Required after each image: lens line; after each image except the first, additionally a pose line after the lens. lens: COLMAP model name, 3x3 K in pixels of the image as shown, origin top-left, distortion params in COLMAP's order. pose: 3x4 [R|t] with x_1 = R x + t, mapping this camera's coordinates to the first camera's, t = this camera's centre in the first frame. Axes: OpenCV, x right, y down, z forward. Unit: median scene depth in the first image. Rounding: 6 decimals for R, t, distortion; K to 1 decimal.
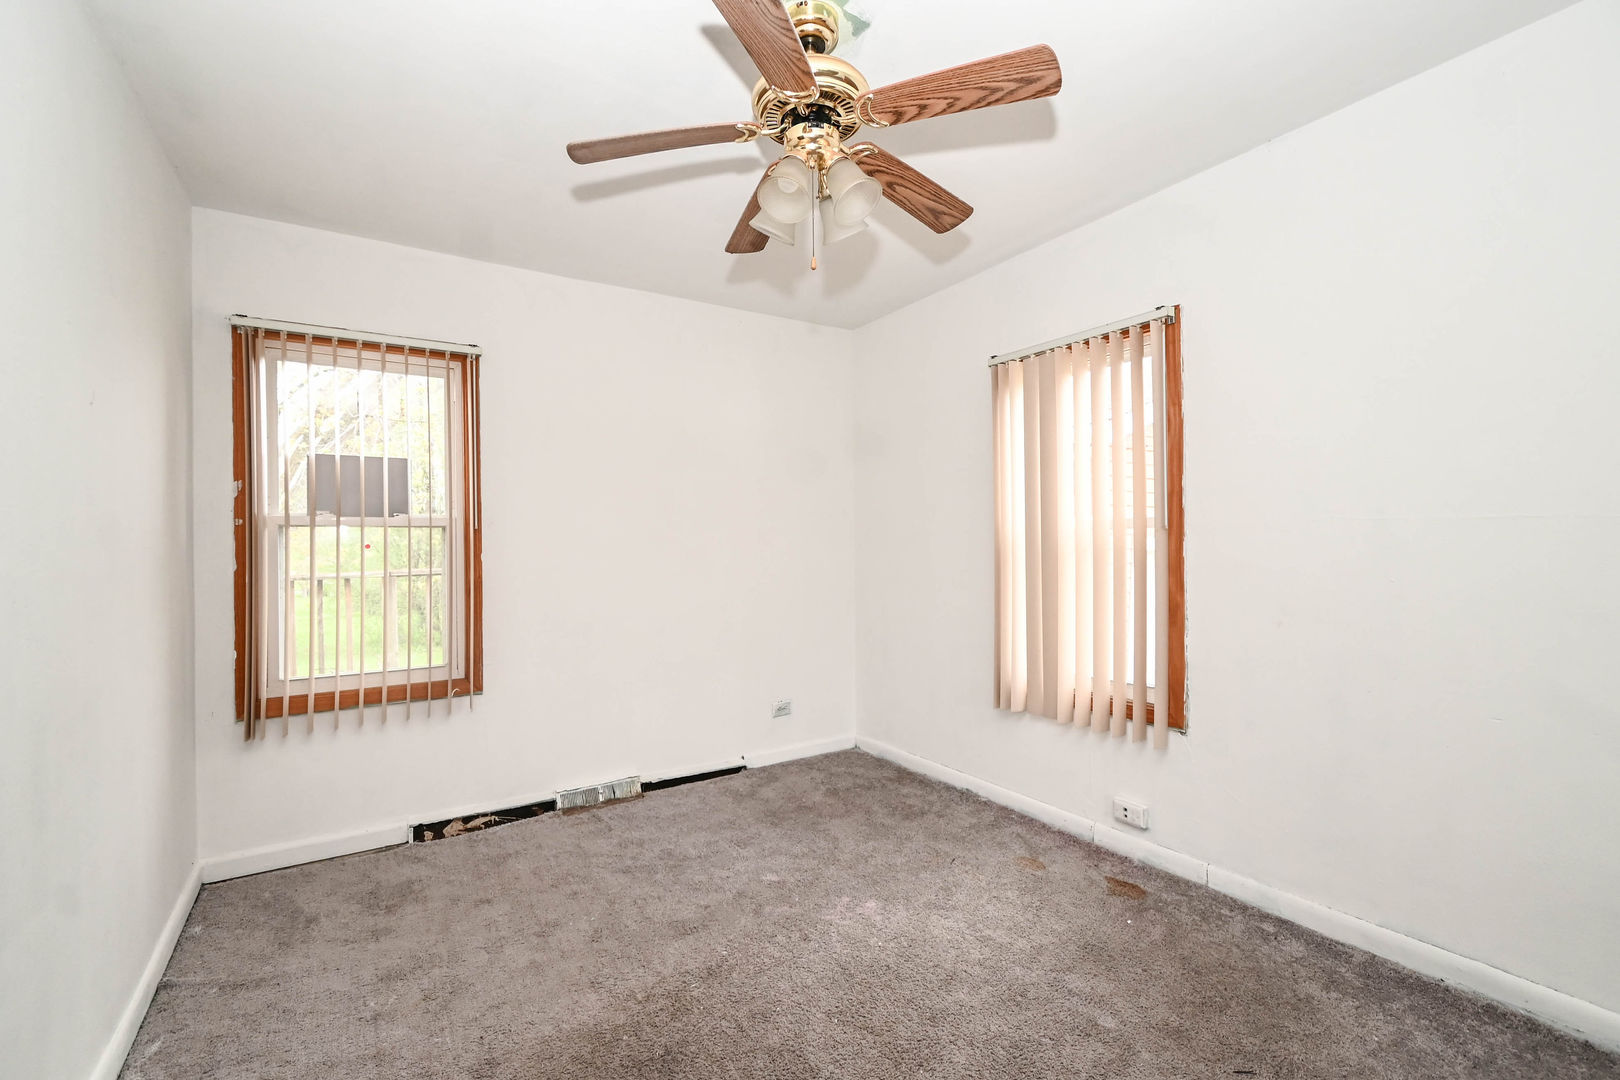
lens RADIAL K [[714.8, 0, 810.0], [0, 714.8, 540.0], [0, 0, 1]] dist [0.005647, -0.001126]
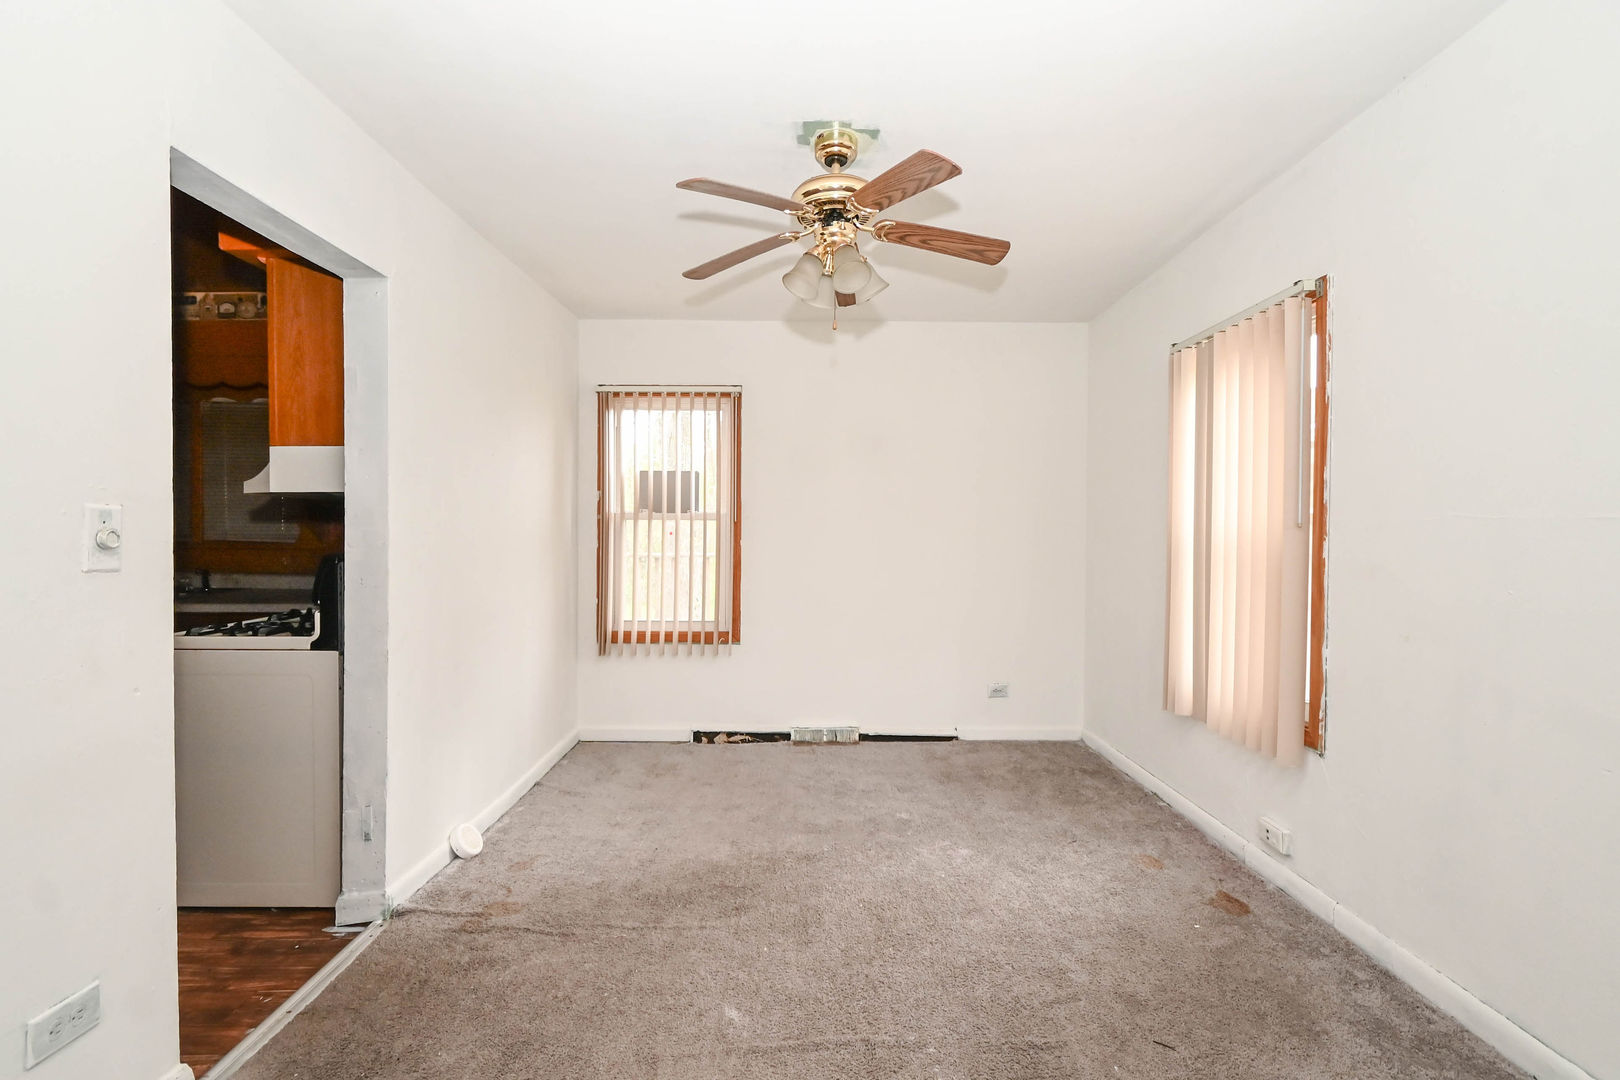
lens RADIAL K [[731.5, 0, 802.5], [0, 731.5, 542.5], [0, 0, 1]] dist [0.001423, -0.000682]
pose [[0.844429, 0.021449, -0.535238, 0.415918], [-0.011585, 0.999696, 0.021784, -0.008522], [0.535542, -0.012195, 0.844420, -0.108397]]
